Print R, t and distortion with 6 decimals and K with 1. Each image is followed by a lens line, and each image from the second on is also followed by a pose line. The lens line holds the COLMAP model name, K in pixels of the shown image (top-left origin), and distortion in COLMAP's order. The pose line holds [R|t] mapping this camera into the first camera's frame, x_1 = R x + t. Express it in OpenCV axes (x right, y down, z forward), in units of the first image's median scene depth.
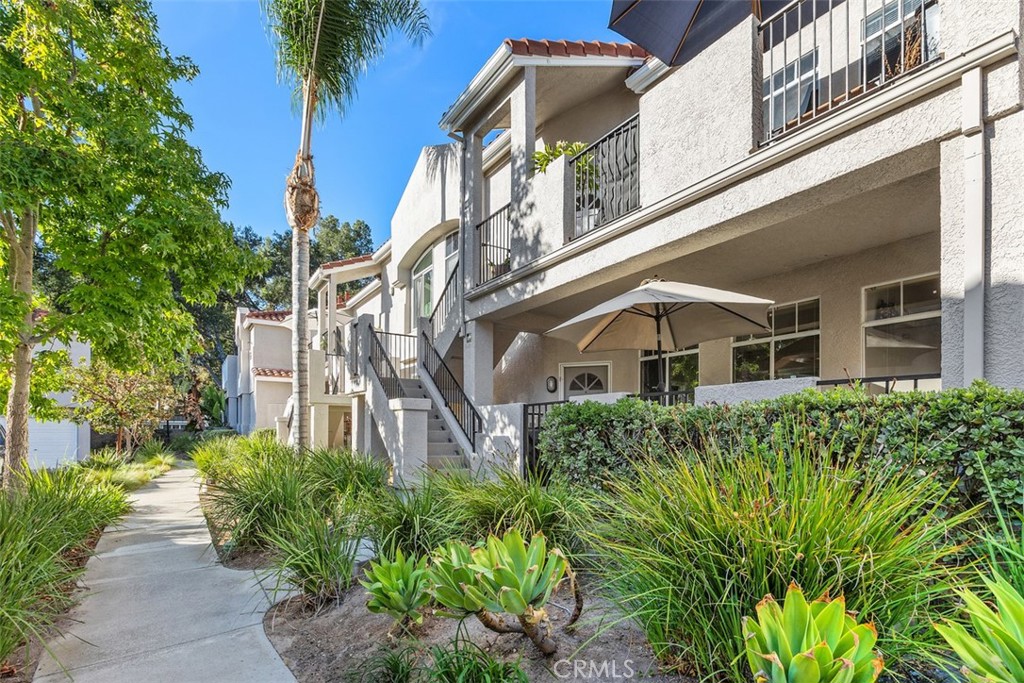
lens RADIAL K [[463.4, 0, 488.3], [0, 463.4, 413.1], [0, 0, 1]] dist [0.000521, -0.000744]
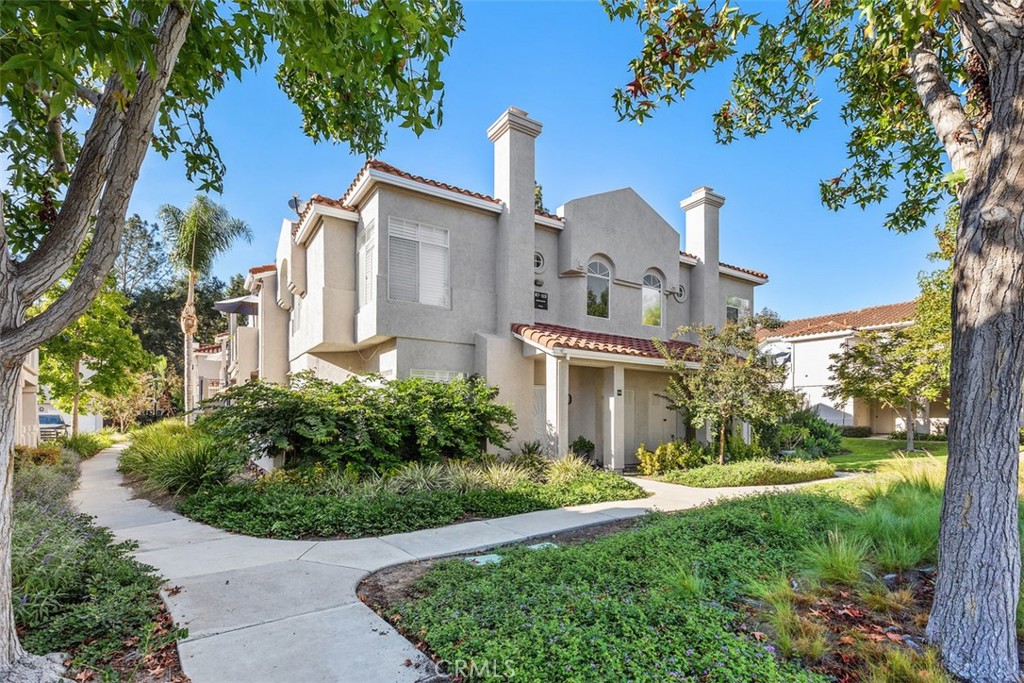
lens RADIAL K [[463.4, 0, 504.0], [0, 463.4, 392.4], [0, 0, 1]] dist [0.000521, -0.000744]
pose [[0.999949, -0.000609, -0.010060, 1.235417], [0.000568, 0.999992, -0.004072, -0.085532], [0.010063, 0.004066, 0.999941, -1.355113]]
